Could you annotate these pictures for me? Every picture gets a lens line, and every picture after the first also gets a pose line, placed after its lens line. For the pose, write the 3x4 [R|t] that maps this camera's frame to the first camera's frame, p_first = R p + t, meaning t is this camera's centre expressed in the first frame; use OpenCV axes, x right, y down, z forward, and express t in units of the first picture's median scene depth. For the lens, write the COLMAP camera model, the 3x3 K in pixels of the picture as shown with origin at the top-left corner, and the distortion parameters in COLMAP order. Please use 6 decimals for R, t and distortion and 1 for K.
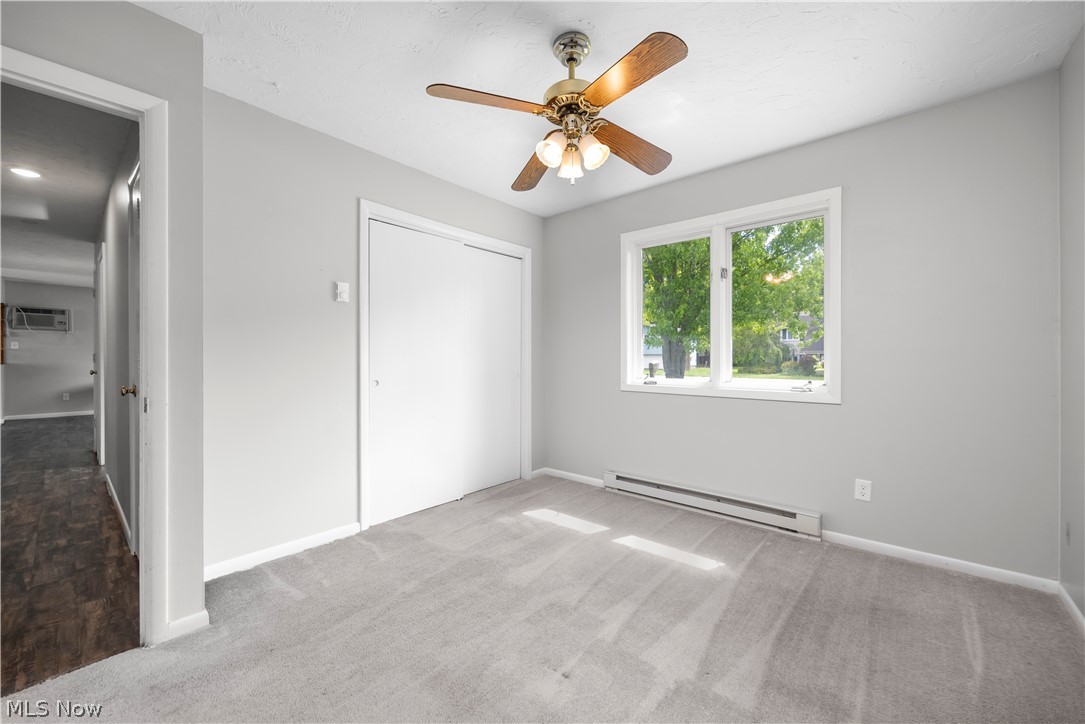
lens RADIAL K [[405.0, 0, 555.5], [0, 405.0, 363.4], [0, 0, 1]] dist [-0.000452, -0.000063]
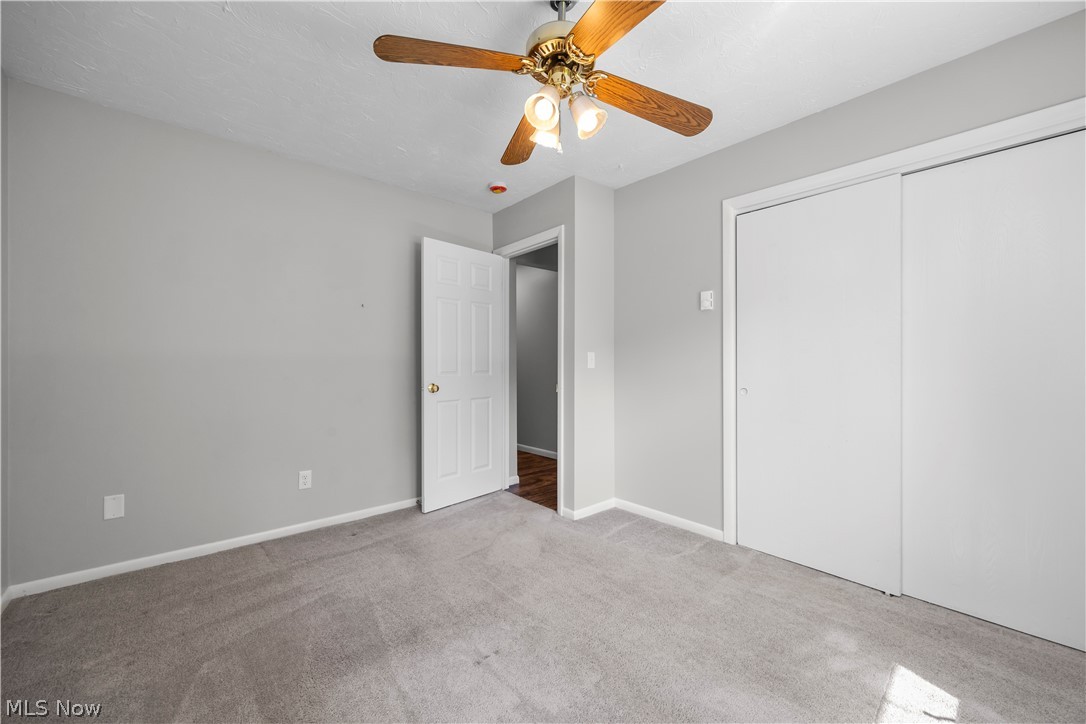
lens RADIAL K [[425.2, 0, 551.1], [0, 425.2, 364.4], [0, 0, 1]] dist [-0.000619, -0.000168]
pose [[-0.130054, 0.001917, -0.991505, 0.595460], [-0.016546, 0.999855, 0.004103, -0.008517], [0.991369, 0.016939, -0.130003, 0.727174]]
